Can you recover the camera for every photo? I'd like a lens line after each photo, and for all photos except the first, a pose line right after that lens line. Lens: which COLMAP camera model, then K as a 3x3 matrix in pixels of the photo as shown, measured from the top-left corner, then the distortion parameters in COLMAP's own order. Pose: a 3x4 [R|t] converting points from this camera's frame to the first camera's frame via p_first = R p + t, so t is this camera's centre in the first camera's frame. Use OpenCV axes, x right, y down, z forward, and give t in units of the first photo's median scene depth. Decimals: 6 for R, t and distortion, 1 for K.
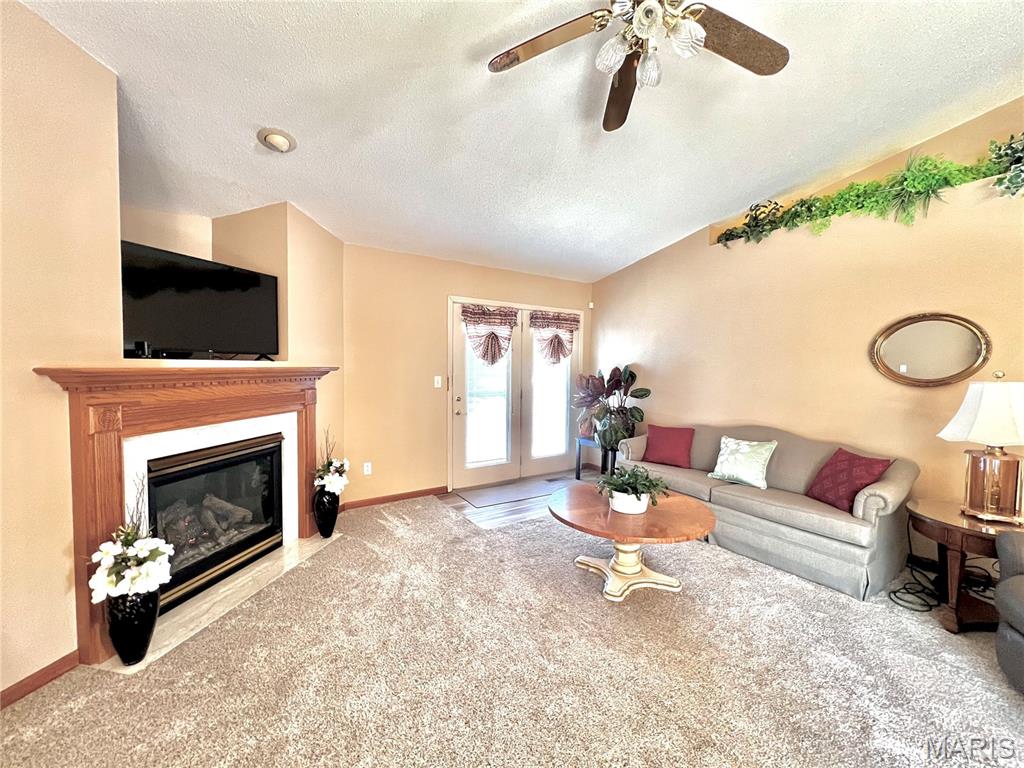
lens RADIAL K [[412.0, 0, 509.4], [0, 412.0, 383.8], [0, 0, 1]] dist [-0.002894, 0.000624]
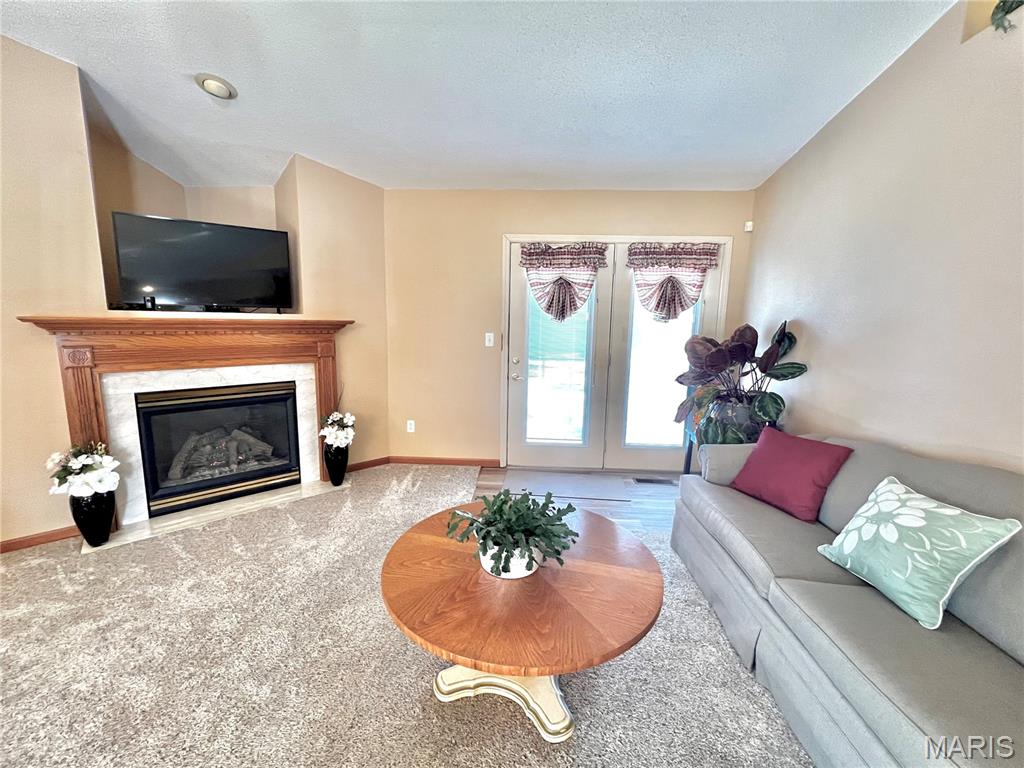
lens RADIAL K [[412.0, 0, 509.7], [0, 412.0, 382.9], [0, 0, 1]] dist [-0.002894, 0.000624]
pose [[0.804932, 0.092948, -0.586042, 0.441125], [-0.035561, 0.993436, 0.108719, -0.012136], [0.592301, -0.066671, 0.802954, 0.392519]]
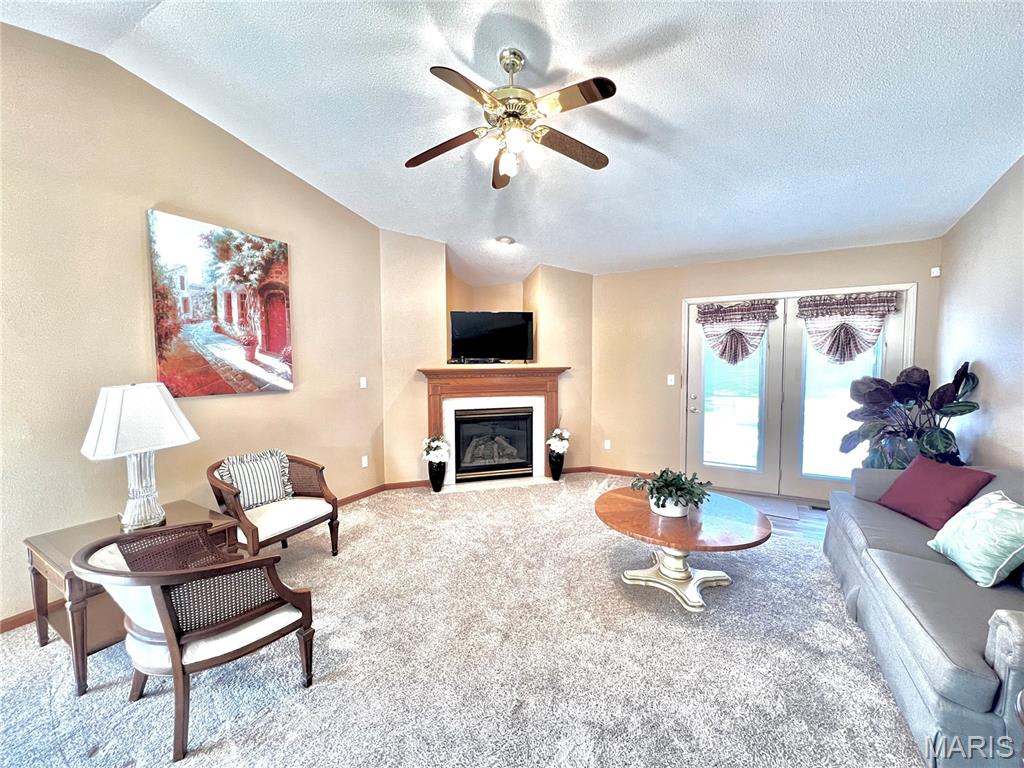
lens RADIAL K [[412.0, 0, 508.7], [0, 412.0, 383.0], [0, 0, 1]] dist [-0.002894, 0.000624]
pose [[0.457460, 0.039967, -0.888331, 0.715767], [-0.027363, 0.999149, 0.030861, -0.021613], [0.888809, 0.010190, 0.458165, 0.136895]]
